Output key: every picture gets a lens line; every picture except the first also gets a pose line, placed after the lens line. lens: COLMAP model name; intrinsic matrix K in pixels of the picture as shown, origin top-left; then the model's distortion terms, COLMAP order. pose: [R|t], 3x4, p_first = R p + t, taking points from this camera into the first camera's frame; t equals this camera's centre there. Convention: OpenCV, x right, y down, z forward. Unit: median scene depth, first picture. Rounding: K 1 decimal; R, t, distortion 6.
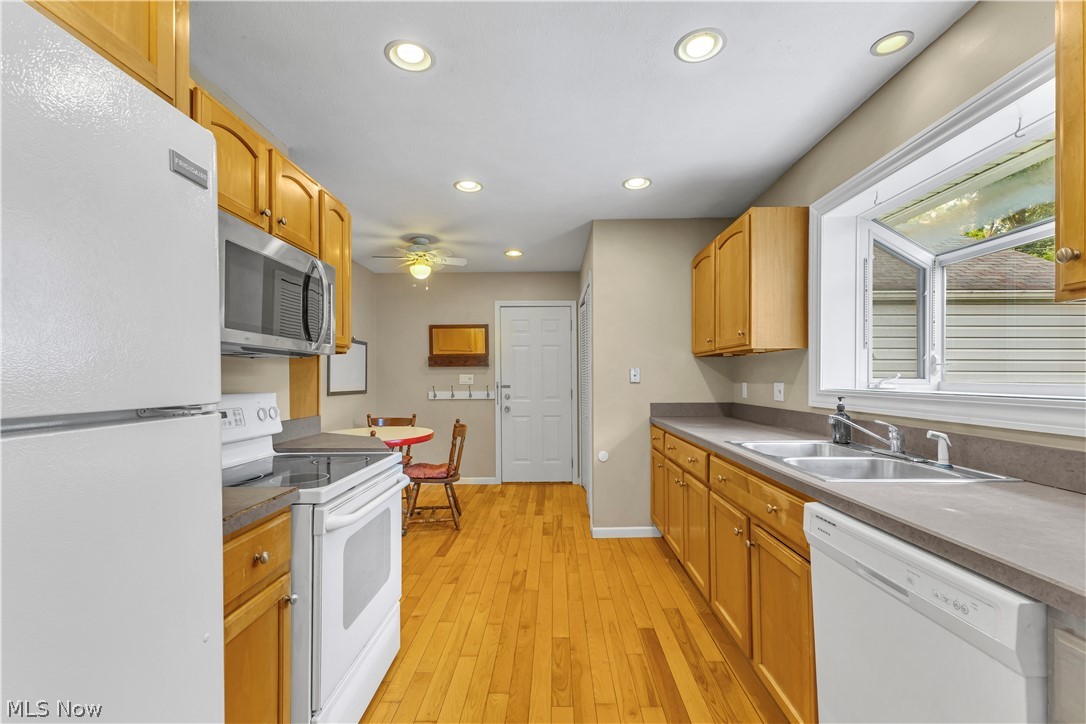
lens RADIAL K [[479.6, 0, 543.3], [0, 479.6, 371.5], [0, 0, 1]] dist [0.009876, -0.000601]
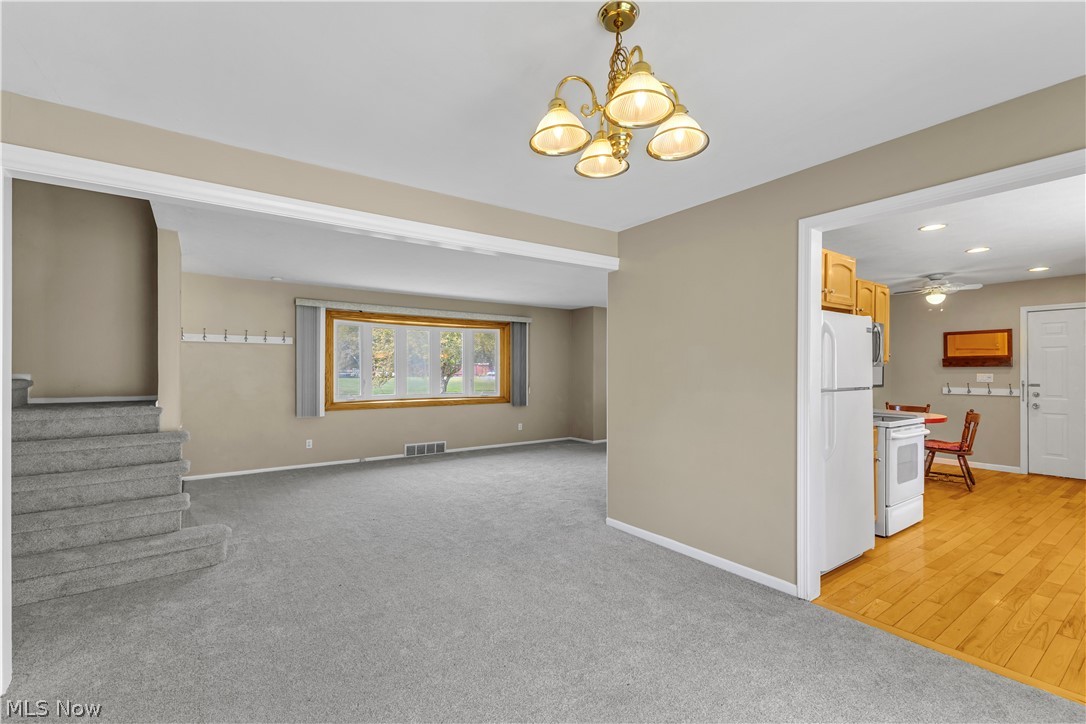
lens RADIAL K [[479.6, 0, 543.3], [0, 479.6, 371.5], [0, 0, 1]] dist [0.009876, -0.000601]
pose [[0.600787, 0.008316, -0.799366, 0.130747], [0.004277, 0.999898, 0.013617, -0.019367], [0.799398, -0.011600, 0.600690, -0.545540]]
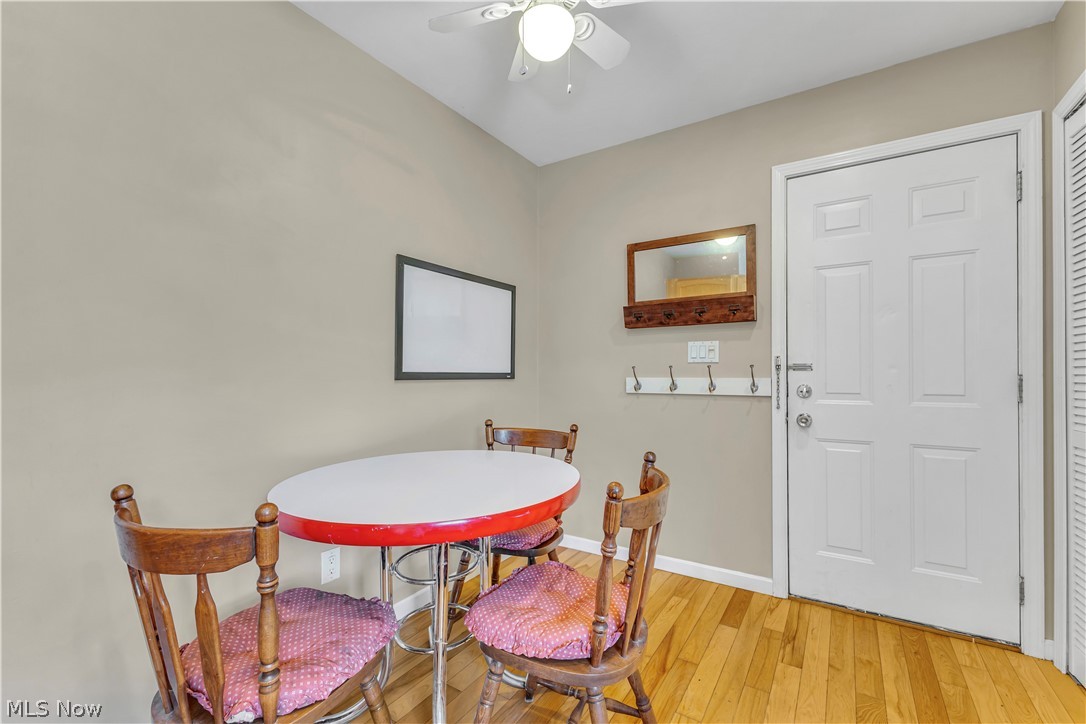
lens RADIAL K [[479.6, 0, 543.3], [0, 479.6, 371.5], [0, 0, 1]] dist [0.009876, -0.000601]
pose [[0.856872, 0.004382, -0.515510, -0.054711], [0.002364, 0.999920, 0.012429, 0.029713], [0.515524, -0.011869, 0.856793, 0.532894]]
